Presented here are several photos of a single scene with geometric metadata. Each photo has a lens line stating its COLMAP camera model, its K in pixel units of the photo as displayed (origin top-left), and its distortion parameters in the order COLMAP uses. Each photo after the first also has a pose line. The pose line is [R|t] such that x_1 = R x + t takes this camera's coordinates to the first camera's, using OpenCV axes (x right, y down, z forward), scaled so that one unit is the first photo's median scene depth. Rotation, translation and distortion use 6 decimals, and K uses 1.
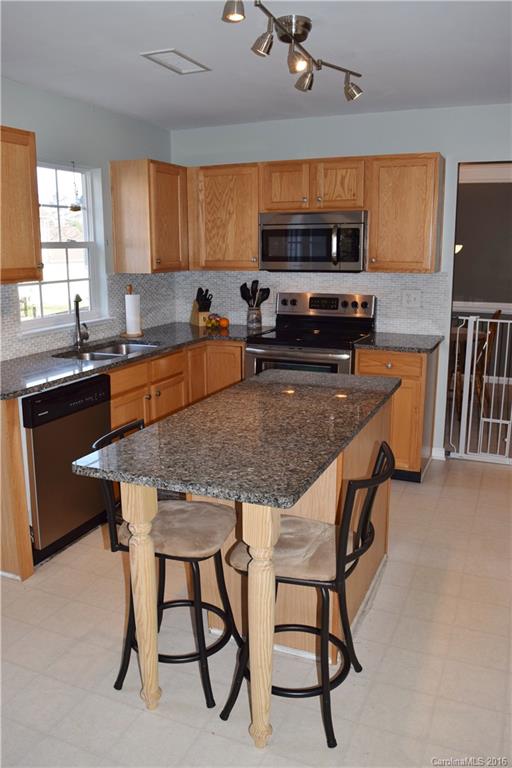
lens RADIAL K [[609.3, 0, 238.4], [0, 609.3, 378.8], [0, 0, 1]] dist [-0.087956, -0.002397]
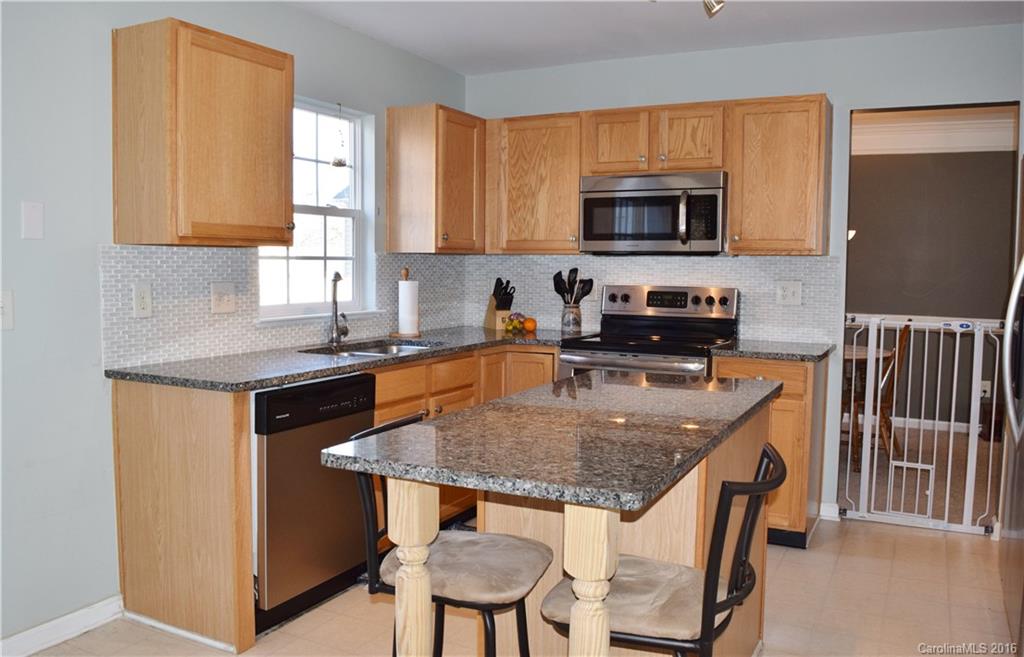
lens RADIAL K [[812.0, 0, 485.5], [0, 812.0, 325.7], [0, 0, 1]] dist [-0.086074, -0.003432]
pose [[0.997265, 0.022962, -0.070258, -0.009762], [-0.032298, 0.990350, -0.134771, 0.051317], [0.066486, 0.136672, 0.988383, 0.027659]]
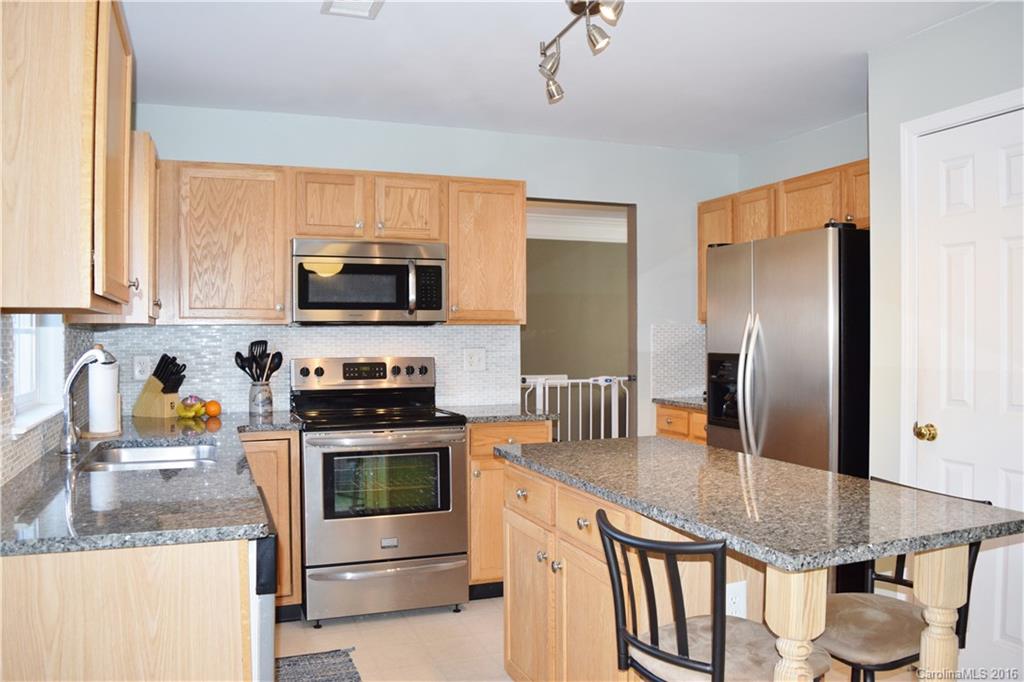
lens RADIAL K [[812.4, 0, 478.8], [0, 812.4, 336.4], [0, 0, 1]] dist [-0.087956, -0.002397]
pose [[0.729537, 0.004732, 0.683925, -0.456680], [0.141146, 0.977409, -0.157322, 0.003736], [-0.669218, 0.211306, 0.712388, 0.259087]]
